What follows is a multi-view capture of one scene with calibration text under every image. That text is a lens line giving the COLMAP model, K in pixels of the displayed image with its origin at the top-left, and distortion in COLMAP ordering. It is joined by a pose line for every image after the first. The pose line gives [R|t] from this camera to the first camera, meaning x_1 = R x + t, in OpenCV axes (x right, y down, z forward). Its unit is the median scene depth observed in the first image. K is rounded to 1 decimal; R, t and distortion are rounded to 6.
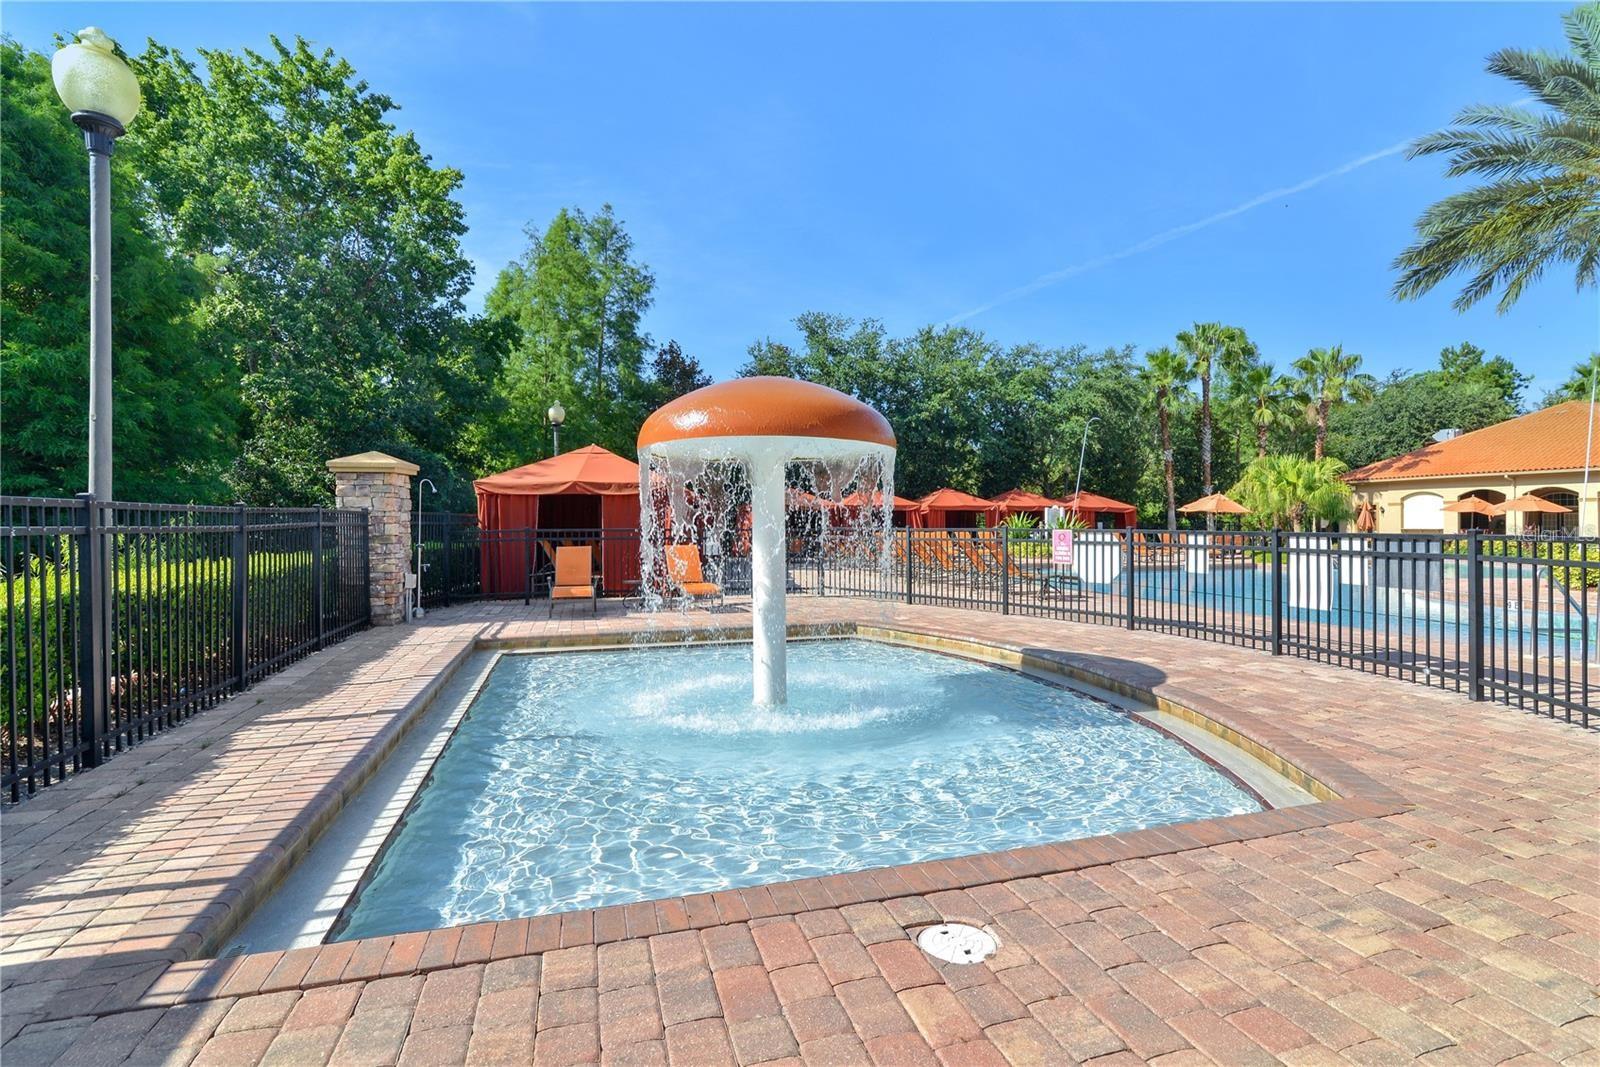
lens RADIAL K [[736.4, 0, 804.3], [0, 736.4, 534.4], [0, 0, 1]] dist [-0.003455, -0.000943]
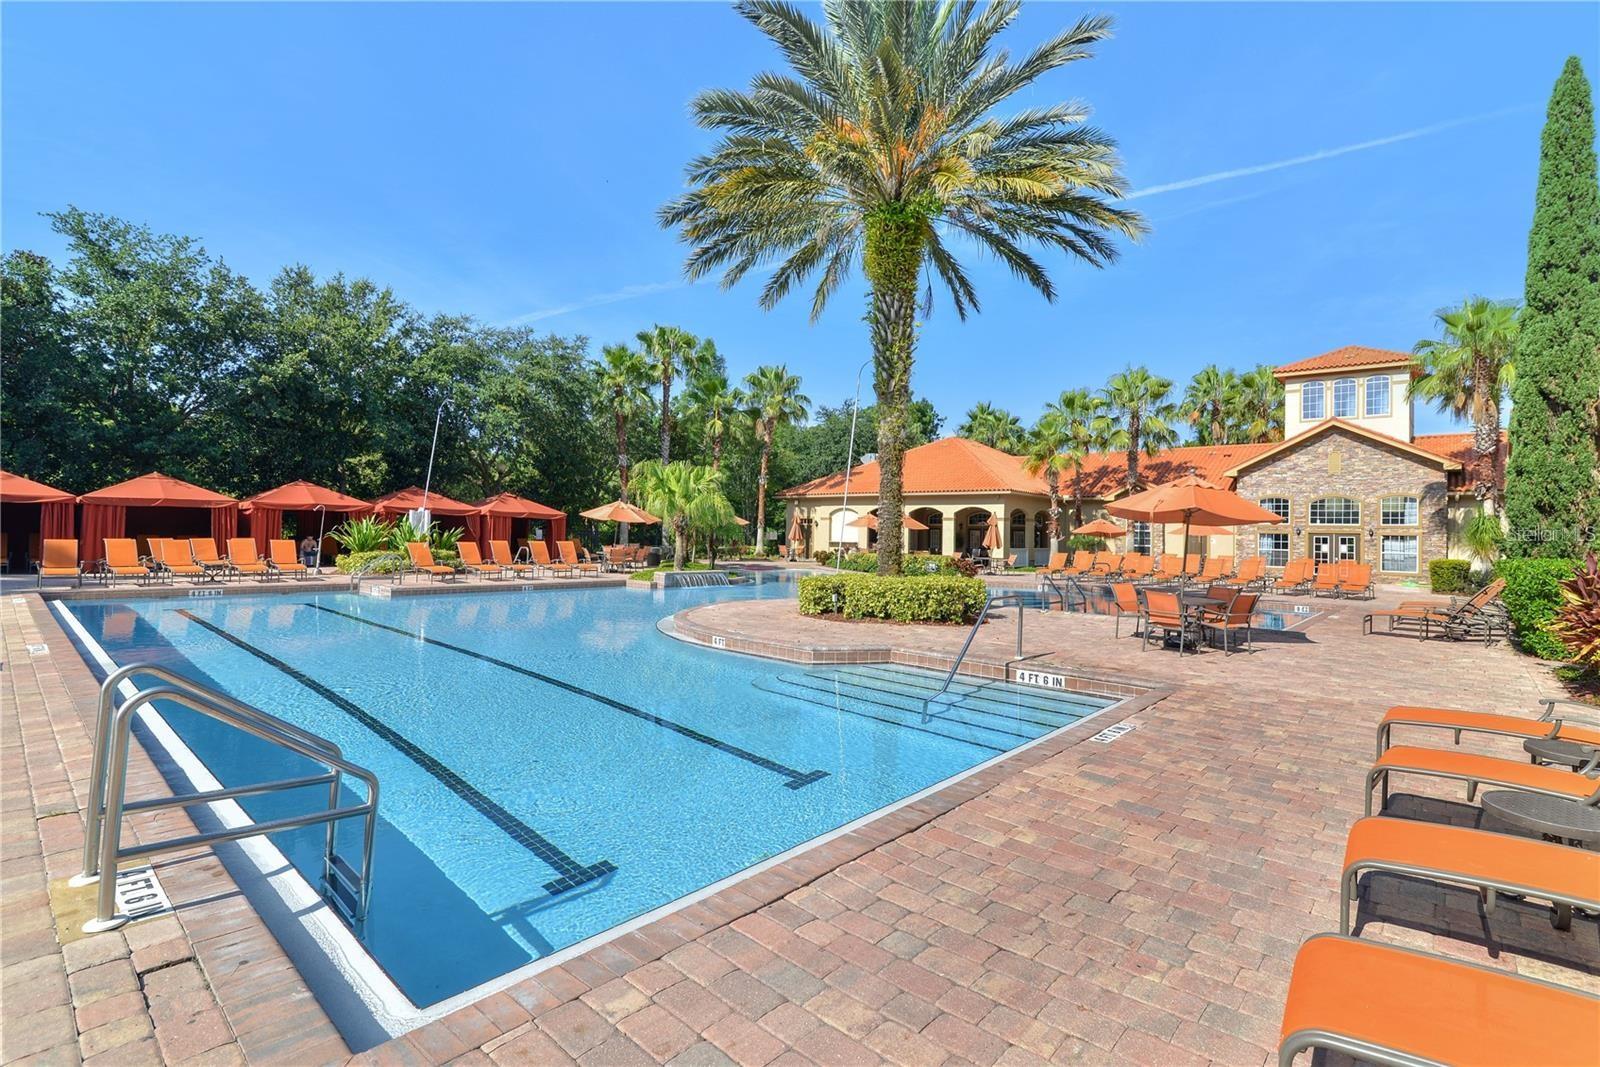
lens RADIAL K [[736.4, 0, 793.0], [0, 736.4, 534.0], [0, 0, 1]] dist [-0.003455, -0.000943]
pose [[0.869394, 0.017381, 0.493813, 0.227288], [-0.012068, 0.999830, -0.013946, -0.003241], [-0.493971, 0.006165, 0.869456, 0.084674]]
